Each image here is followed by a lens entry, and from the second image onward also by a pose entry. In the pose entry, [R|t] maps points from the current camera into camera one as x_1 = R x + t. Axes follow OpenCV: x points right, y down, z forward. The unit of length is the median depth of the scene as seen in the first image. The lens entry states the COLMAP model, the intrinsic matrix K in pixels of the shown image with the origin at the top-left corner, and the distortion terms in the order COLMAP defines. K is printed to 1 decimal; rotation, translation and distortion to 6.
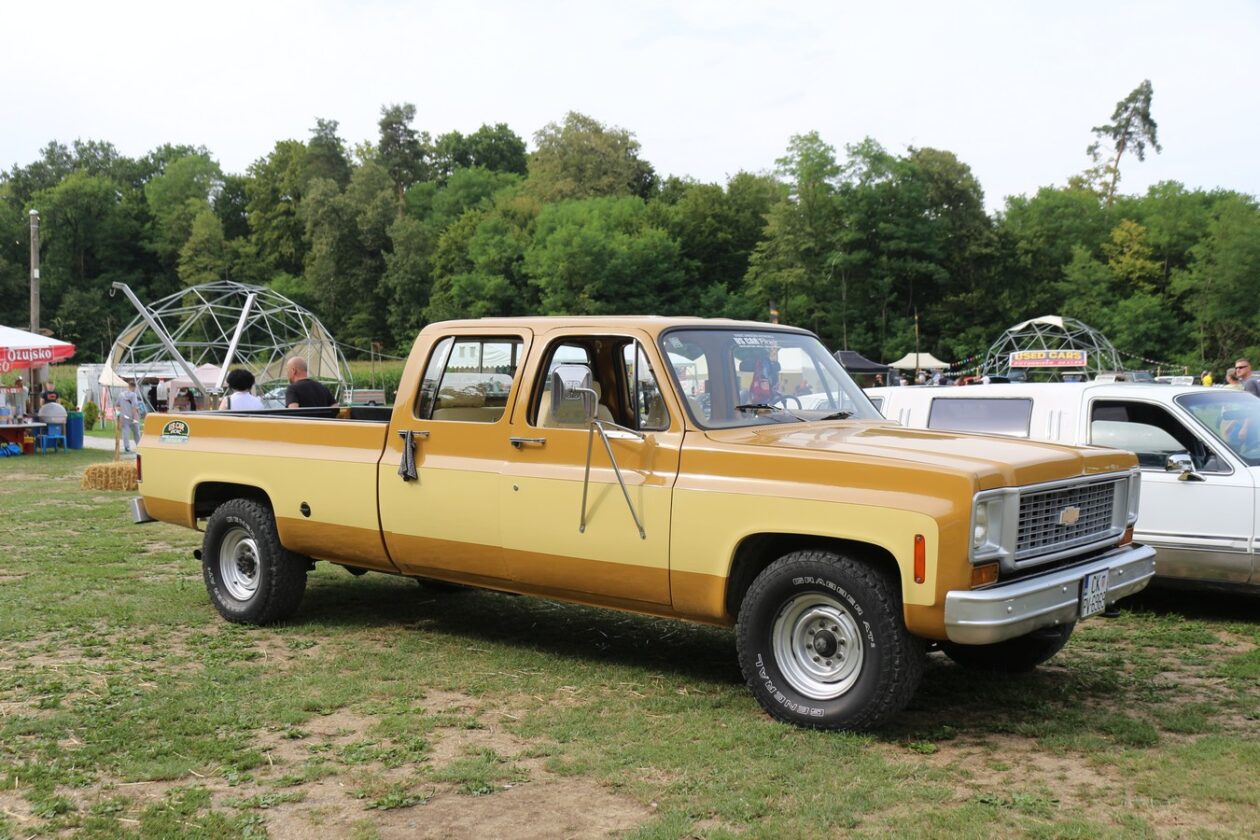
lens RADIAL K [[1359.0, 0, 630.0], [0, 1359.0, 420.0], [0, 0, 1]] dist [-0.136862, 0.138662]
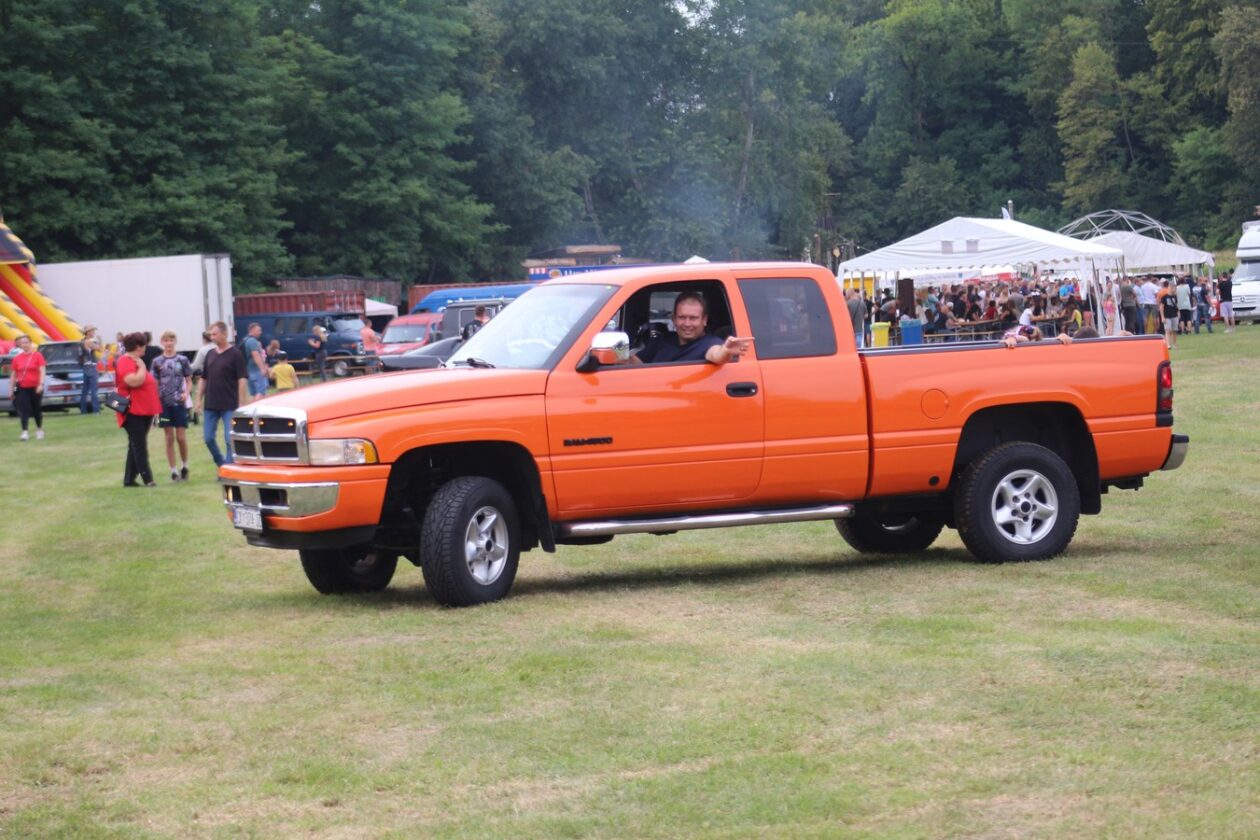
lens RADIAL K [[4532.9, 0, 630.0], [0, 4532.9, 420.0], [0, 0, 1]] dist [-0.153292, 1.799255]
pose [[0.915477, -0.034912, -0.400853, 0.512820], [0.038293, 0.999266, 0.000422, 0.043523], [0.400544, -0.015736, 0.916142, -1.608348]]
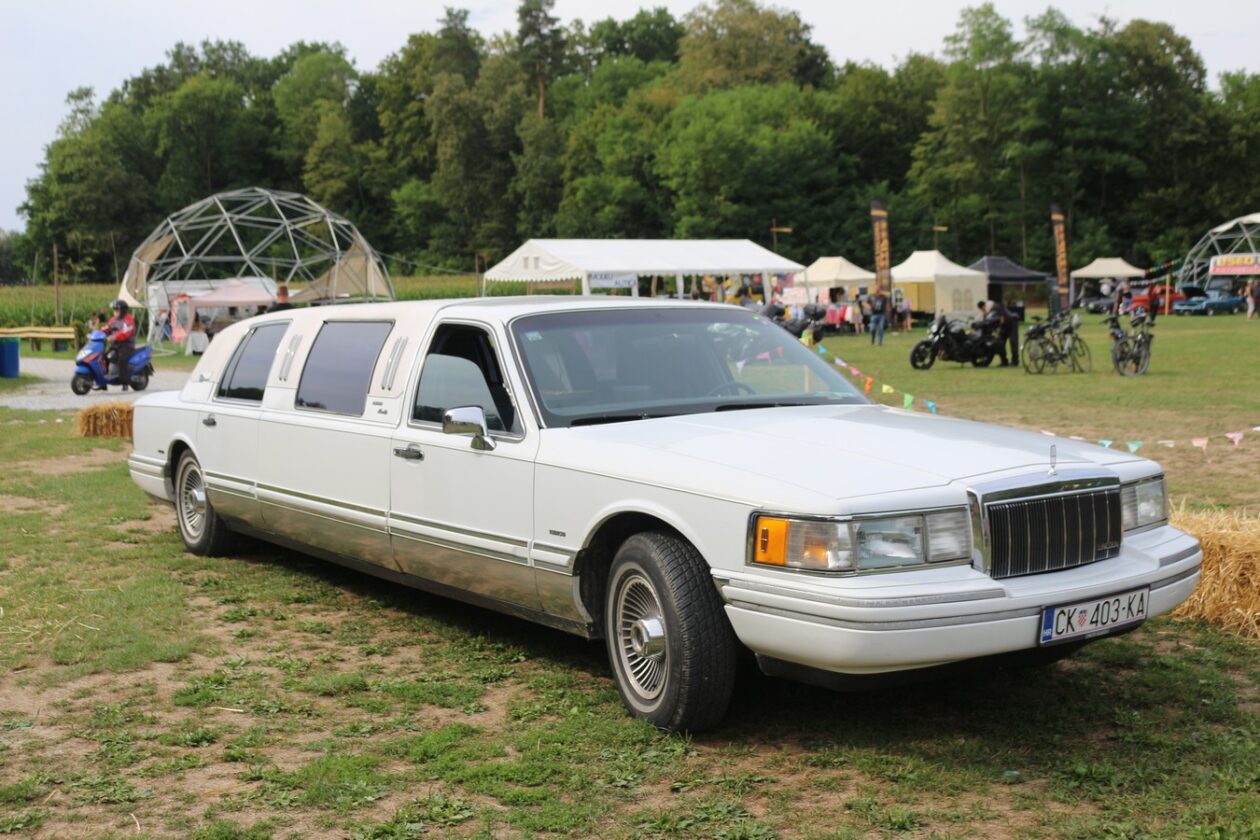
lens RADIAL K [[1483.8, 0, 630.0], [0, 1483.8, 420.0], [0, 0, 1]] dist [-0.114225, 0.087542]
pose [[0.989147, 0.003012, -0.146897, 0.043464], [0.005245, 0.998429, 0.055789, -0.000563], [0.146834, -0.055954, 0.987577, 0.022191]]
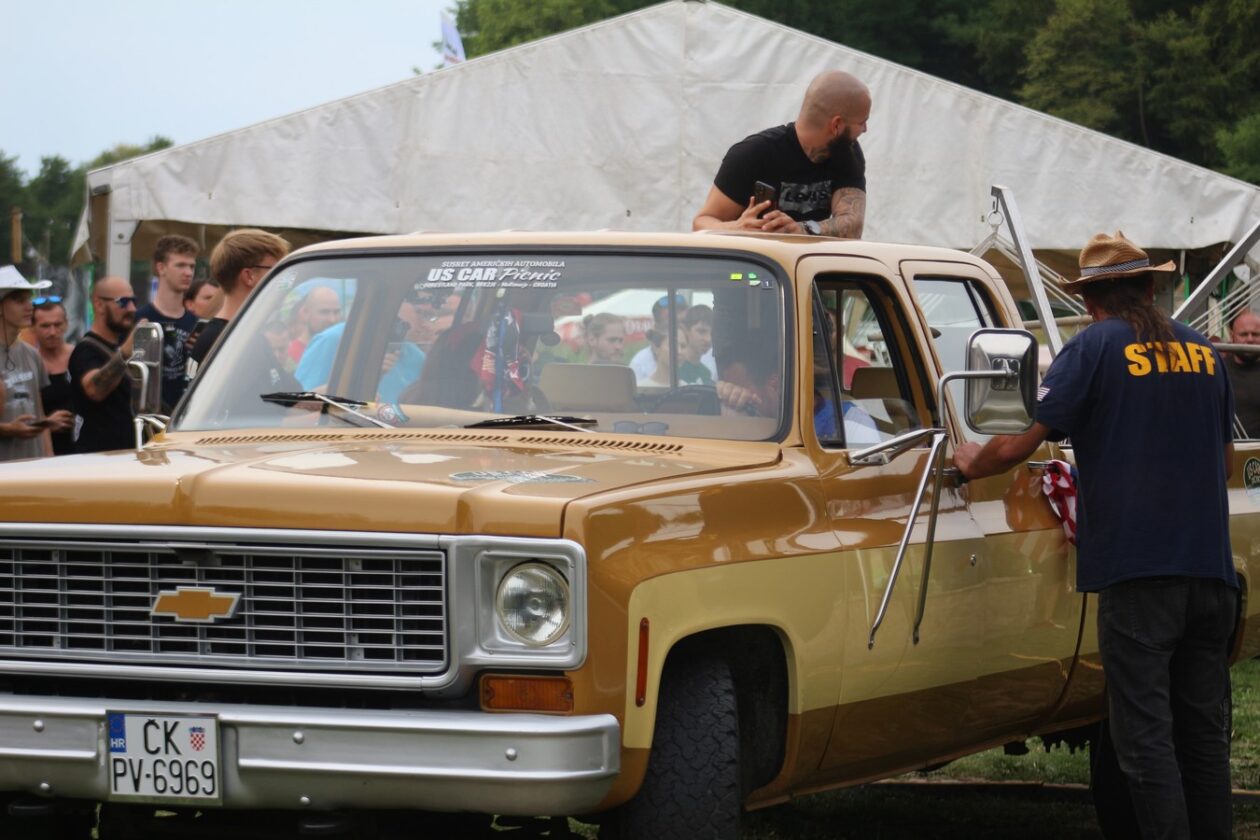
lens RADIAL K [[4532.9, 0, 630.0], [0, 4532.9, 420.0], [0, 0, 1]] dist [-0.153292, 1.799255]
pose [[0.911566, 0.028953, -0.410134, 0.162692], [-0.036889, 0.999254, -0.011449, 0.012837], [0.409496, 0.025566, 0.911954, -0.409440]]
